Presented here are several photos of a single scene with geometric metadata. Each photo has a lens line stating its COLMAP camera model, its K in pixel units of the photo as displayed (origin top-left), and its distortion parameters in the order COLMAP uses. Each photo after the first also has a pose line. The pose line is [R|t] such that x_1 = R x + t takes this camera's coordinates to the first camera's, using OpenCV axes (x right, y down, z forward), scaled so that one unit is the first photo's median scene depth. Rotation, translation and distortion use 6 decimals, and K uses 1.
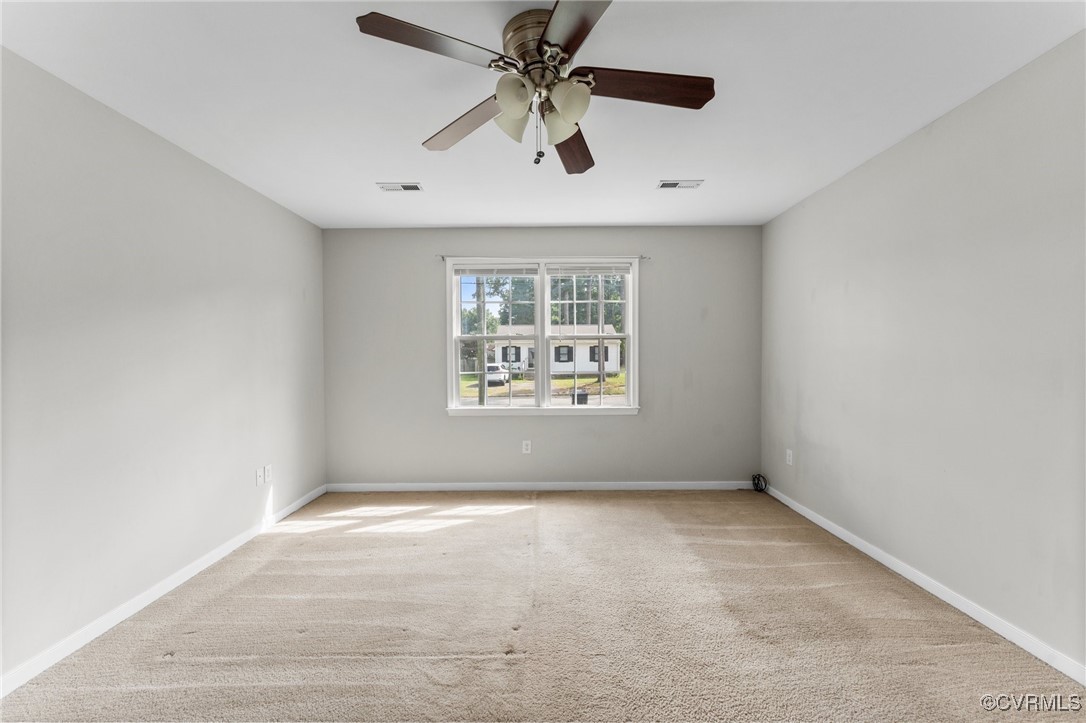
lens RADIAL K [[431.6, 0, 541.2], [0, 431.6, 364.0], [0, 0, 1]] dist [0.000162, 0.000480]
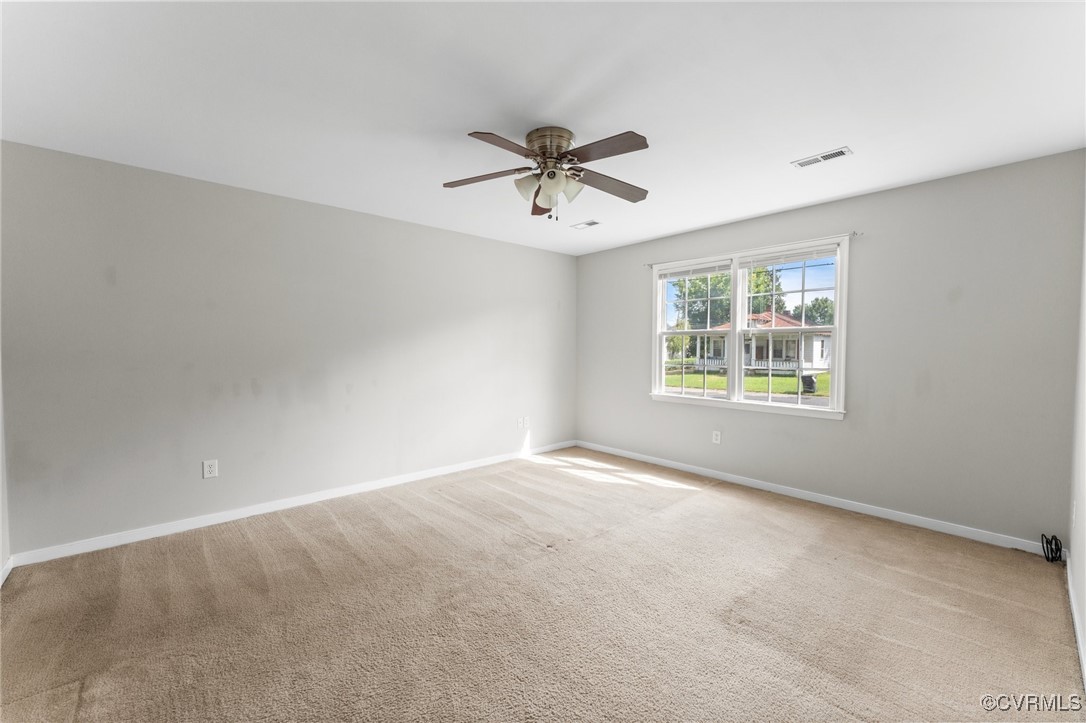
lens RADIAL K [[431.6, 0, 541.2], [0, 431.6, 364.0], [0, 0, 1]] dist [0.000162, 0.000480]
pose [[0.669252, 0.036575, -0.742135, 0.548715], [-0.022474, 0.999327, 0.028983, -0.006215], [0.742696, -0.002718, 0.669624, -0.016777]]
